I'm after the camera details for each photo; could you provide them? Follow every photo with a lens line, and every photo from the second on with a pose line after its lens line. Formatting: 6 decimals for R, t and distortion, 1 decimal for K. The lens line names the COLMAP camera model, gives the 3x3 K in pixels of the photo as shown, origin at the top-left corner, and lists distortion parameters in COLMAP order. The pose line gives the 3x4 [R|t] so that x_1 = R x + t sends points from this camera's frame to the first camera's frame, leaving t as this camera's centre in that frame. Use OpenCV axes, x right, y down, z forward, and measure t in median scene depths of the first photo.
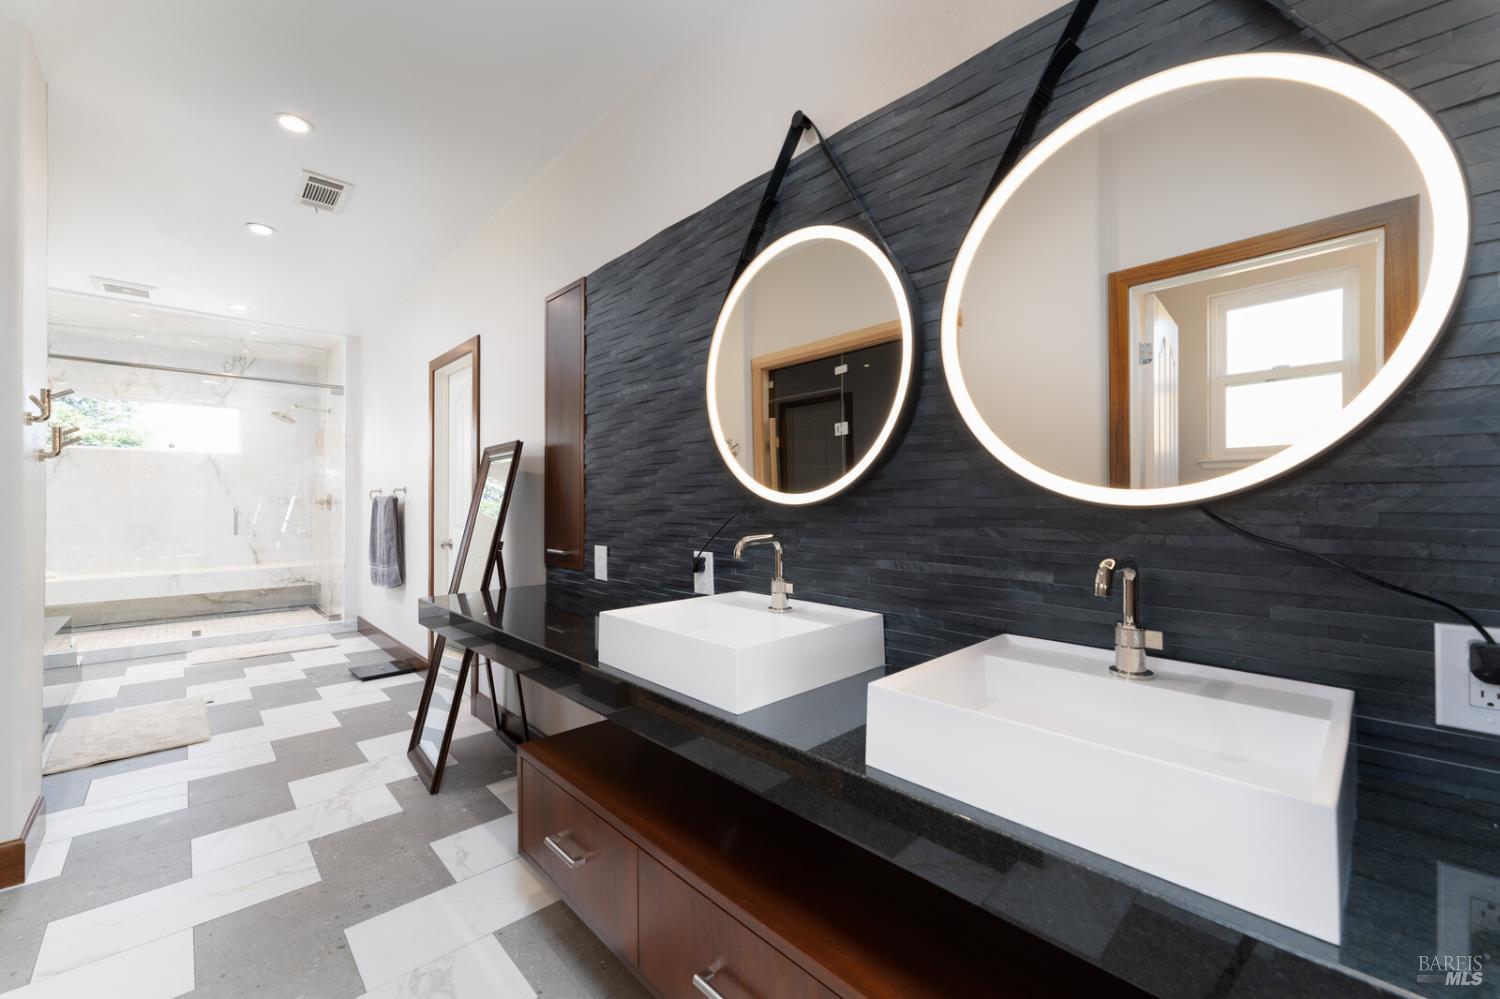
lens RADIAL K [[595.0, 0, 751.5], [0, 595.0, 498.0], [0, 0, 1]] dist [-0.000030, -0.001115]
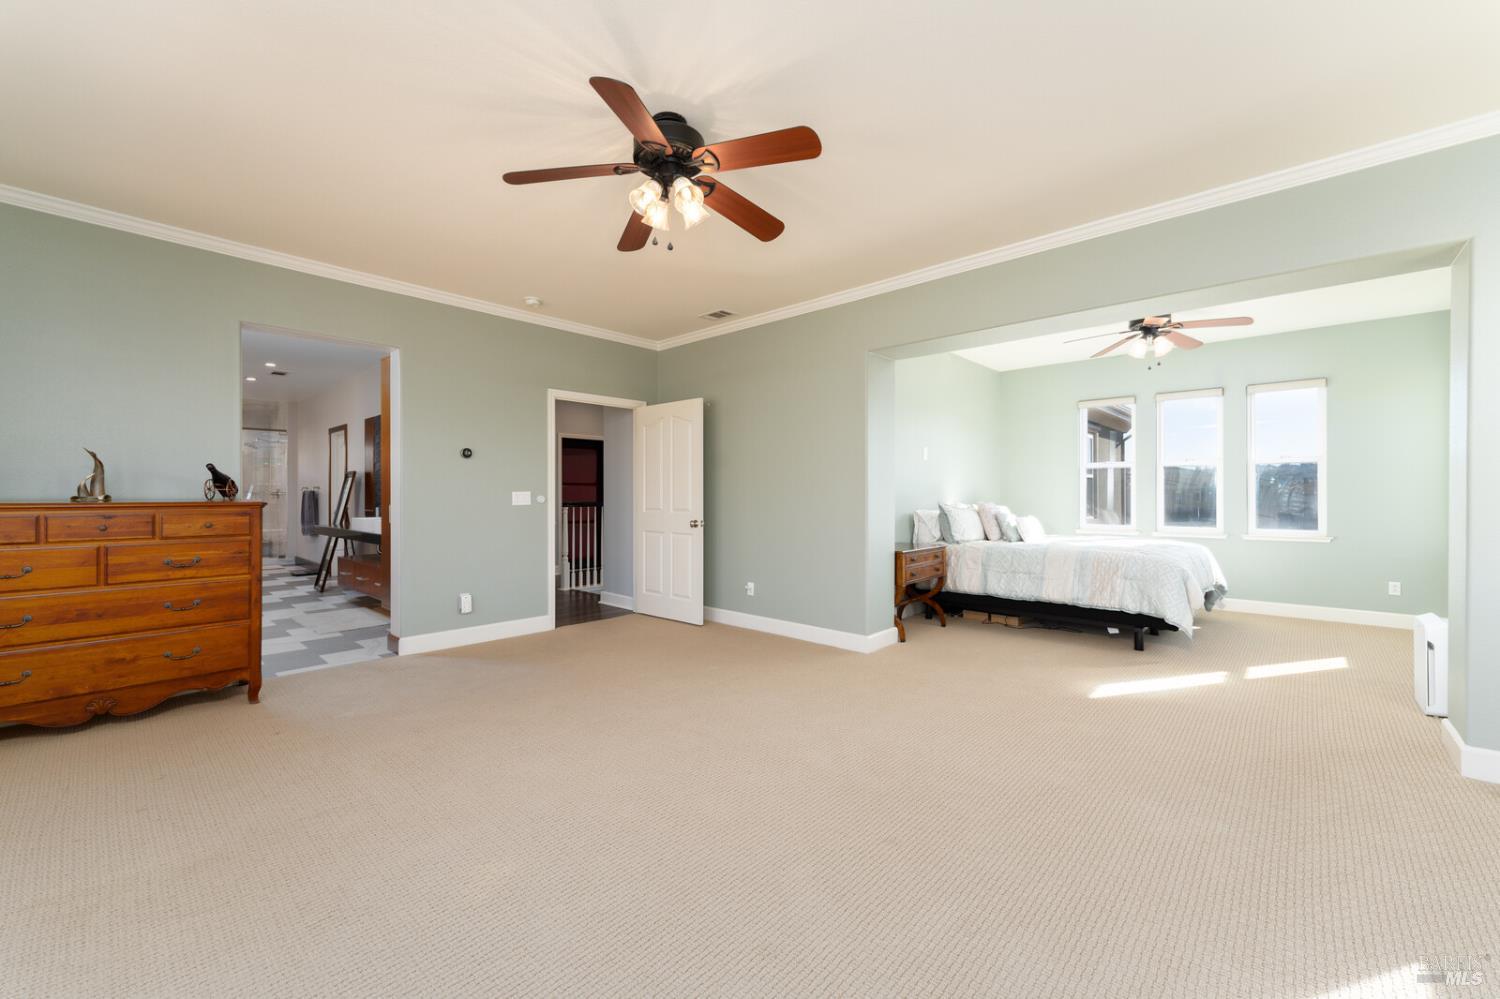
lens RADIAL K [[556.1, 0, 745.2], [0, 556.1, 497.8], [0, 0, 1]] dist [-0.000715, -0.000020]
pose [[0.995536, -0.006244, 0.094177, 1.479630], [0.004472, 0.999809, 0.019025, -0.015601], [-0.094278, -0.018518, 0.995374, -2.209789]]
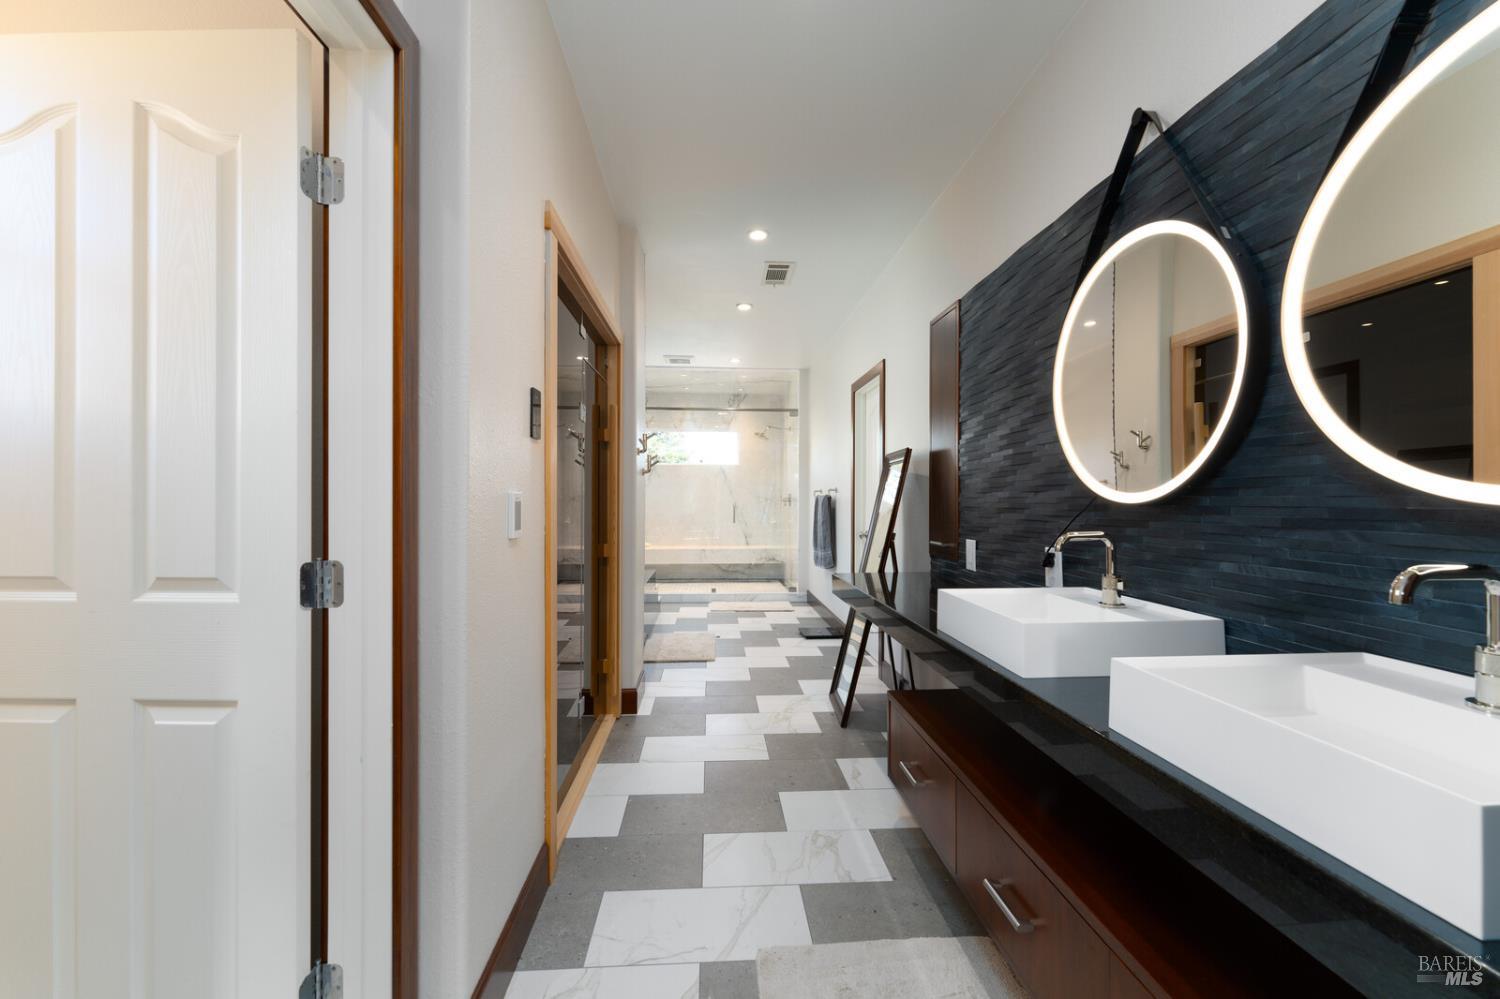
lens RADIAL K [[595.0, 0, 738.7], [0, 595.0, 490.4], [0, 0, 1]] dist [-0.000030, -0.001115]
pose [[0.754804, -0.008789, -0.655891, 0.156073], [0.002842, 0.999945, -0.010128, -0.001782], [0.655944, 0.005780, 0.754788, -0.131808]]
